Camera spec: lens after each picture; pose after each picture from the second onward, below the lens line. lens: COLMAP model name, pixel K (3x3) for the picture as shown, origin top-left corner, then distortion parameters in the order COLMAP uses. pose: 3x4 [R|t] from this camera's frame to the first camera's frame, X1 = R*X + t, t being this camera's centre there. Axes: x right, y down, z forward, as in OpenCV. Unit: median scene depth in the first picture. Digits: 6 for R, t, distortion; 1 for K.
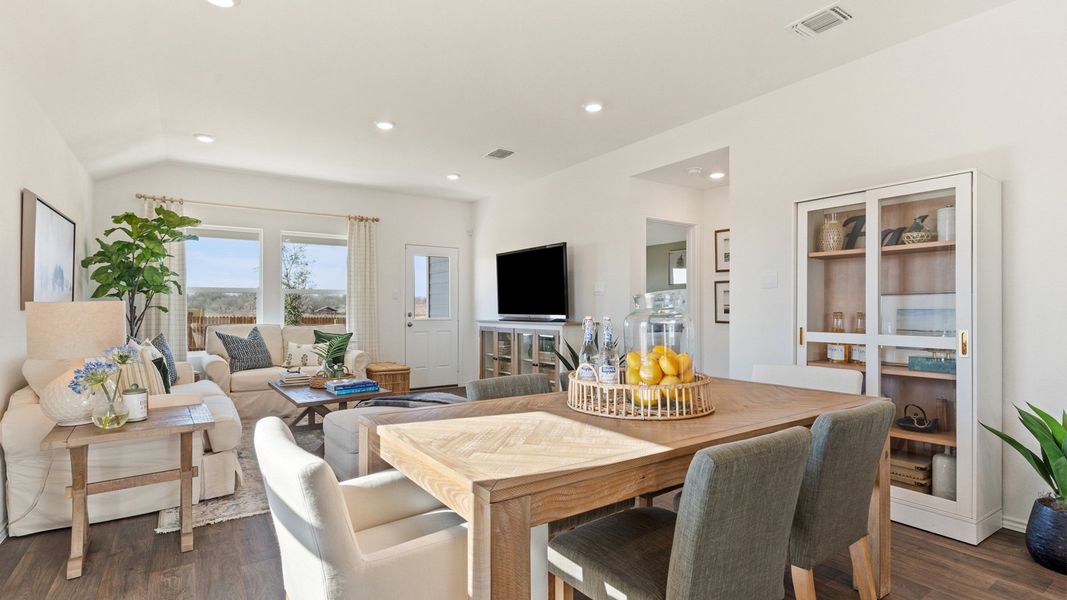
lens RADIAL K [[508.7, 0, 529.5], [0, 508.7, 304.9], [0, 0, 1]] dist [0.001846, 0.000202]
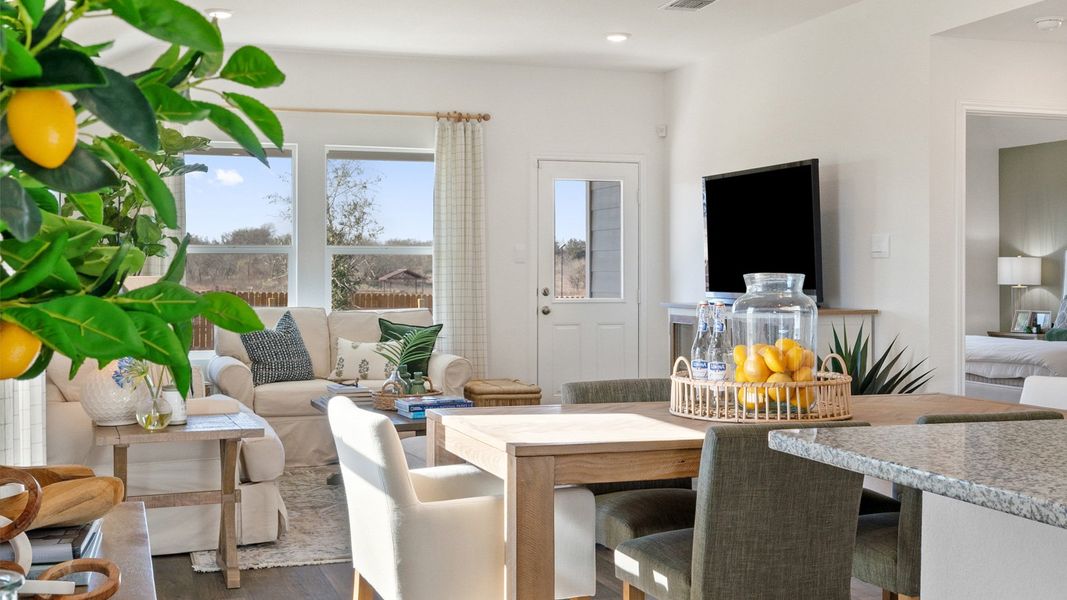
lens RADIAL K [[1252.5, 0, 532.4], [0, 1252.5, 270.0], [0, 0, 1]] dist [-0.010140, -0.008530]
pose [[0.961614, 0.001216, -0.274403, 0.153357], [-0.000029, 0.999991, 0.004327, -0.012982], [0.274406, -0.004153, 0.961605, -0.365044]]
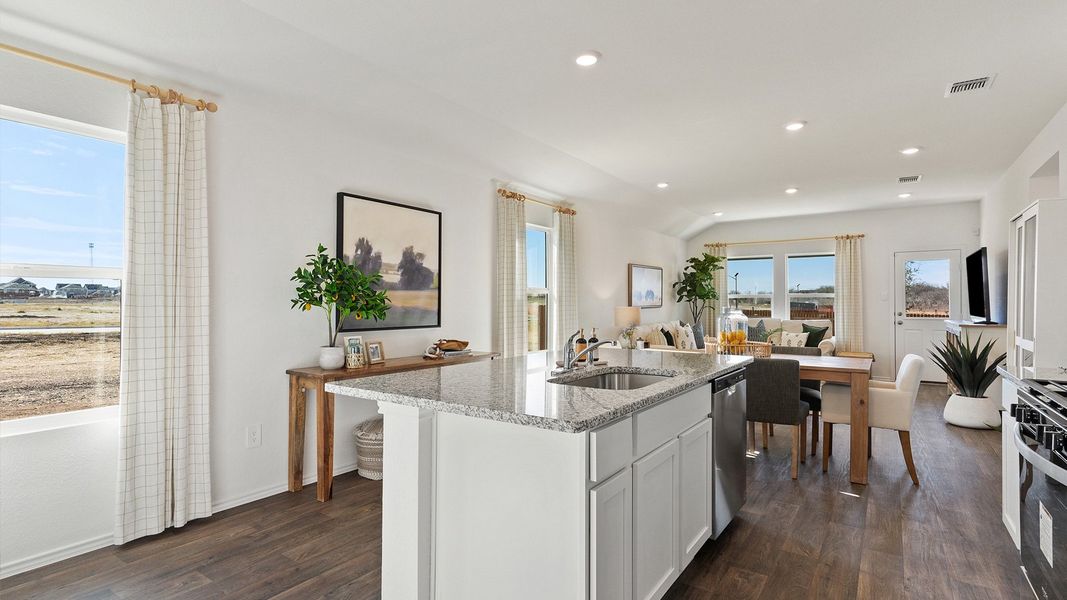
lens RADIAL K [[519.3, 0, 530.7], [0, 519.3, 300.1], [0, 0, 1]] dist [0.003974, 0.000393]
pose [[0.360580, -0.003691, -0.932721, 0.770275], [0.005714, 0.999982, -0.001748, -0.019840], [0.932711, -0.004699, 0.360594, -0.261530]]
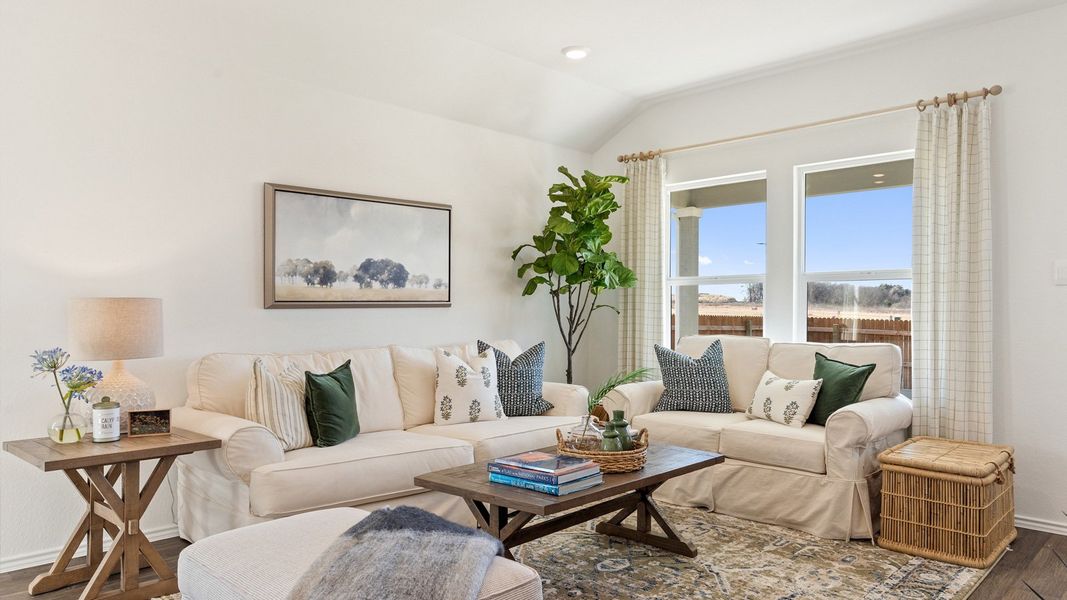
lens RADIAL K [[700.5, 0, 534.2], [0, 700.5, 312.9], [0, 0, 1]] dist [0.003115, 0.001343]
pose [[0.198581, 0.006612, -0.980062, 0.232900], [0.002282, 0.999971, 0.007208, 0.005919], [0.980082, -0.003668, 0.198560, 0.703419]]
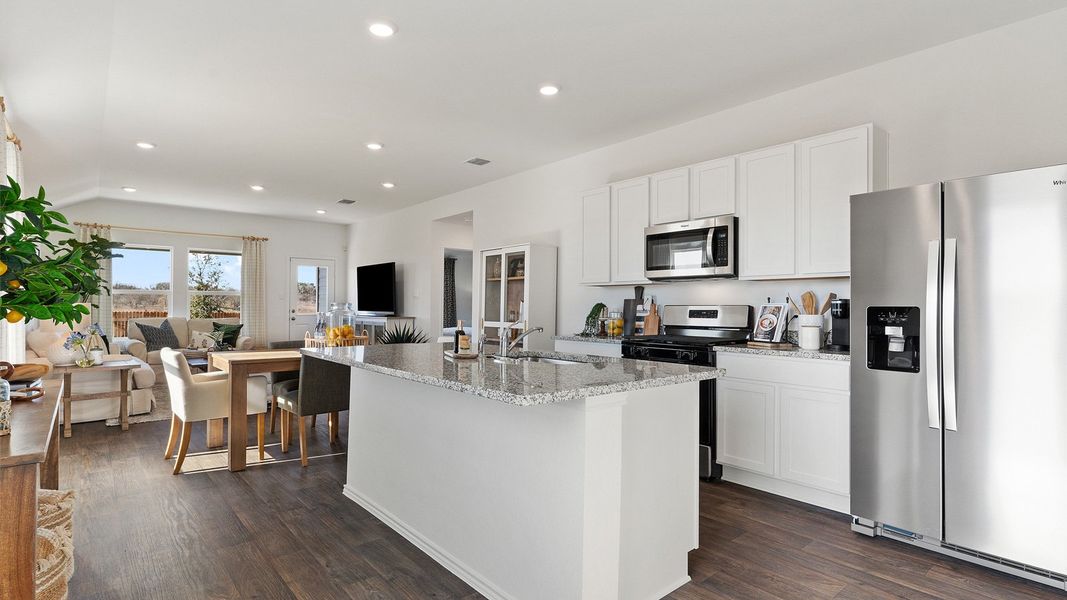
lens RADIAL K [[519.3, 0, 530.7], [0, 519.3, 300.1], [0, 0, 1]] dist [0.003974, 0.000393]
pose [[0.993843, 0.008106, 0.110500, 0.314219], [-0.007712, 0.999962, -0.003991, -0.011673], [-0.110529, 0.003114, 0.993868, -0.560267]]
